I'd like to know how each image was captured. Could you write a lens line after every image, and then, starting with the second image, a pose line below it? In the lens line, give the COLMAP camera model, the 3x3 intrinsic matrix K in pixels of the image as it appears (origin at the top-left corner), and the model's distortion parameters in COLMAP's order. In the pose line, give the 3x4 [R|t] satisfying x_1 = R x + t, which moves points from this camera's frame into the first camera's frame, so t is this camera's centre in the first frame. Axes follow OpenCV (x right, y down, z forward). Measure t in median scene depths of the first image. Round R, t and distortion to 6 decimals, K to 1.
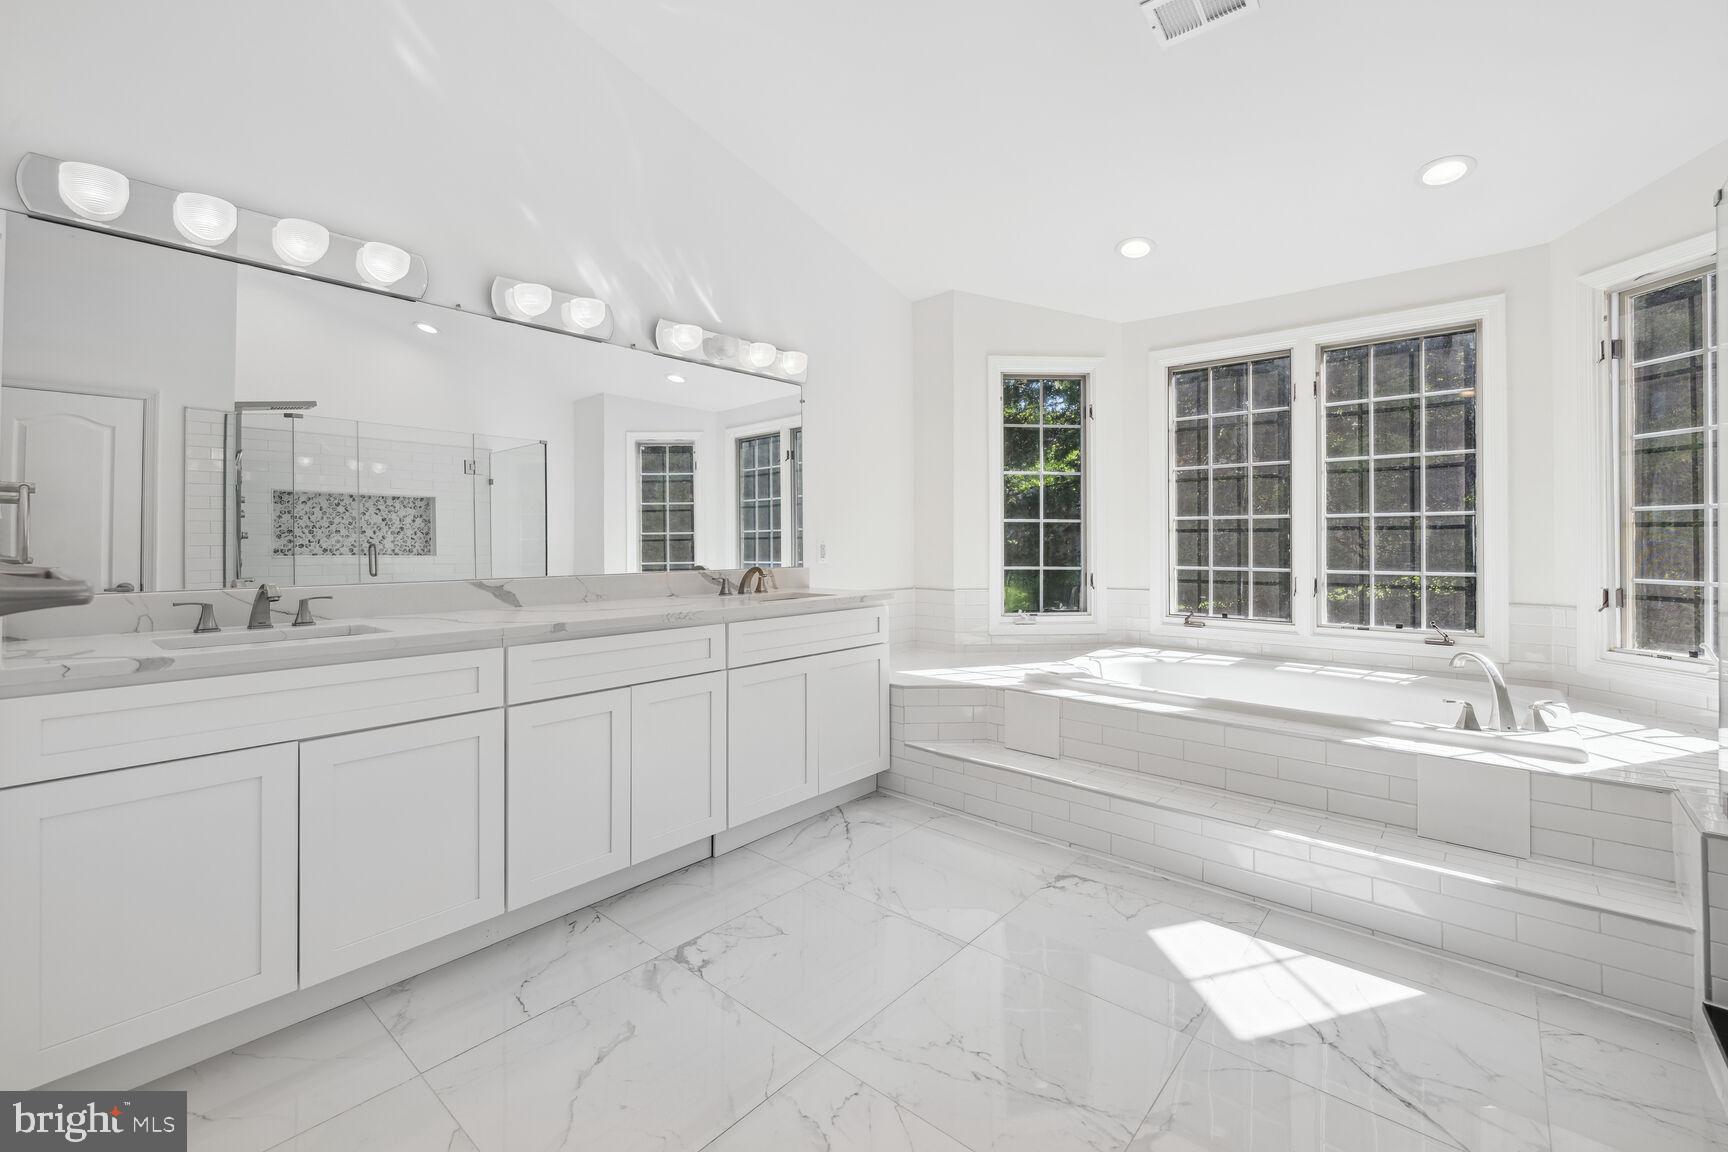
lens RADIAL K [[722.1, 0, 864.0], [0, 722.1, 576.0], [0, 0, 1]] dist [-0.053774, 0.000018]
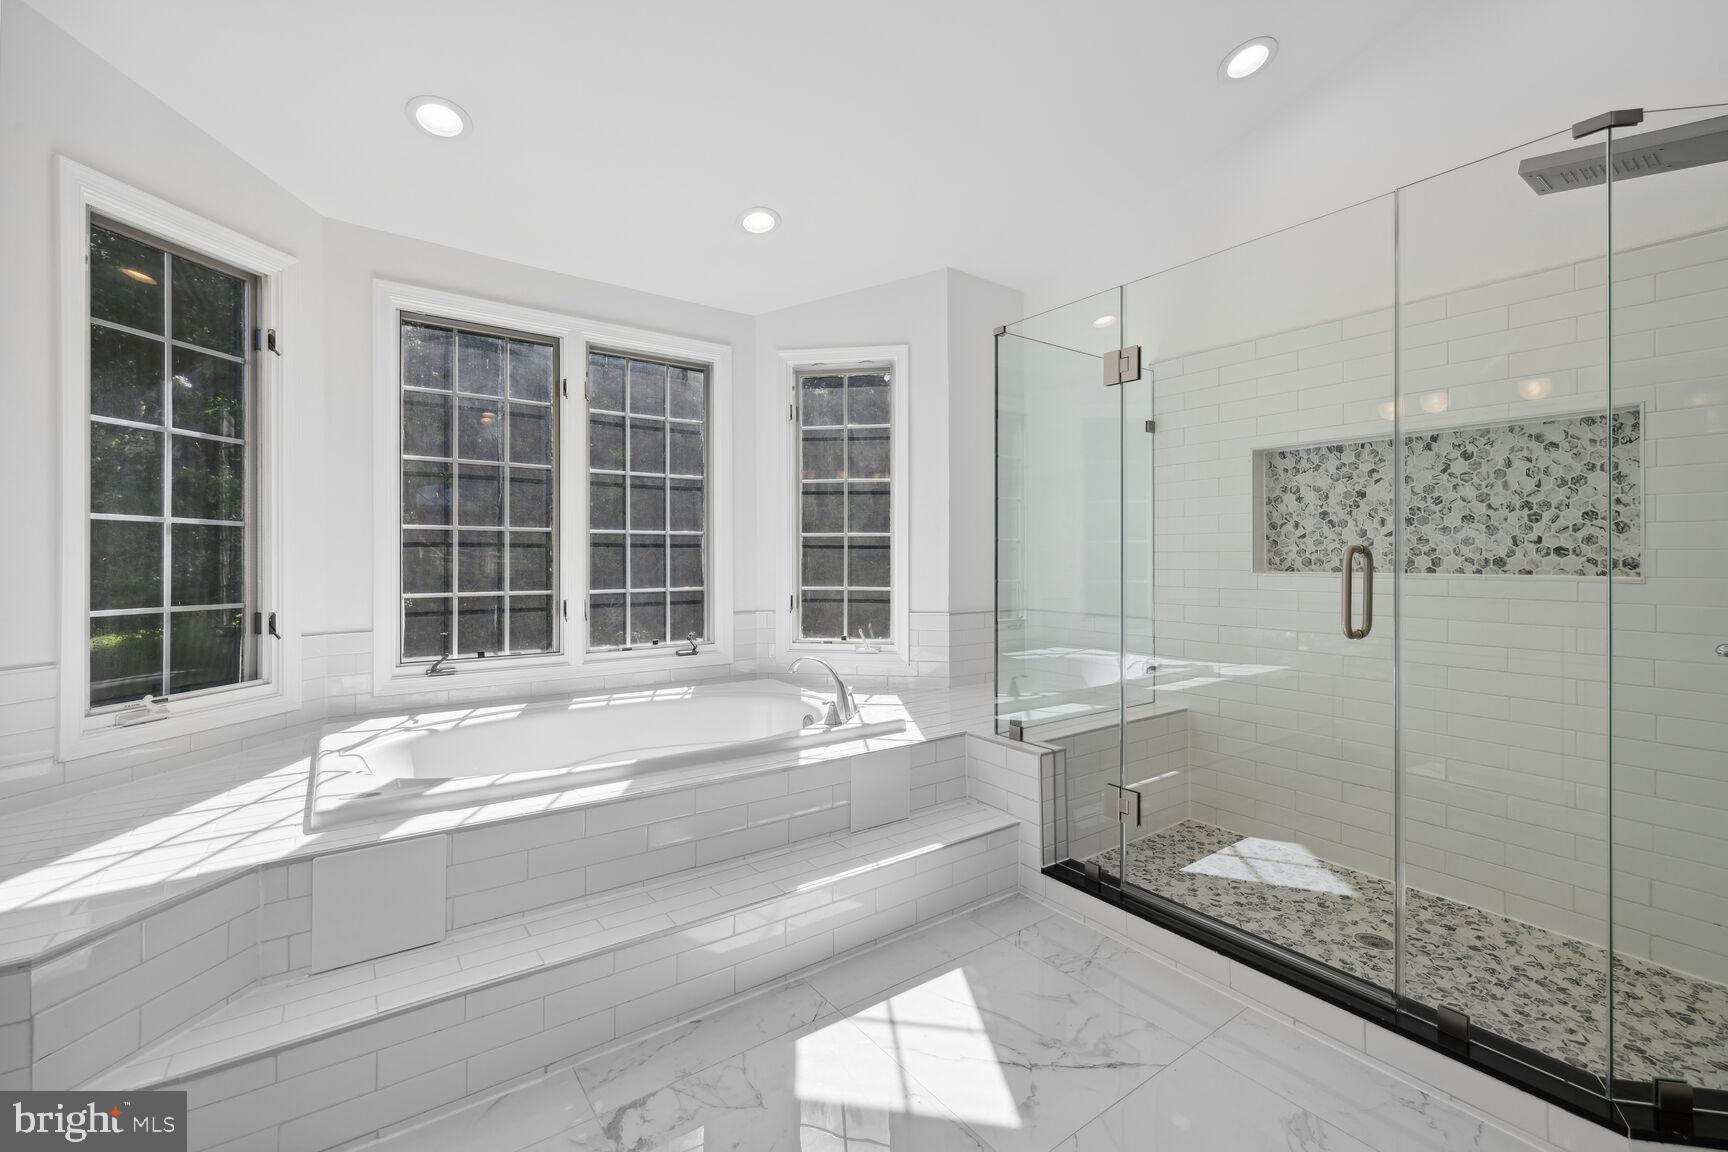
lens RADIAL K [[720.1, 0, 869.3], [0, 720.1, 559.6], [0, 0, 1]] dist [-0.001482, 0.000057]
pose [[0.209206, -0.000043, 0.977872, -0.184765], [0.041355, 0.999106, -0.008804, -0.025200], [-0.976997, 0.042282, 0.209021, 0.453551]]
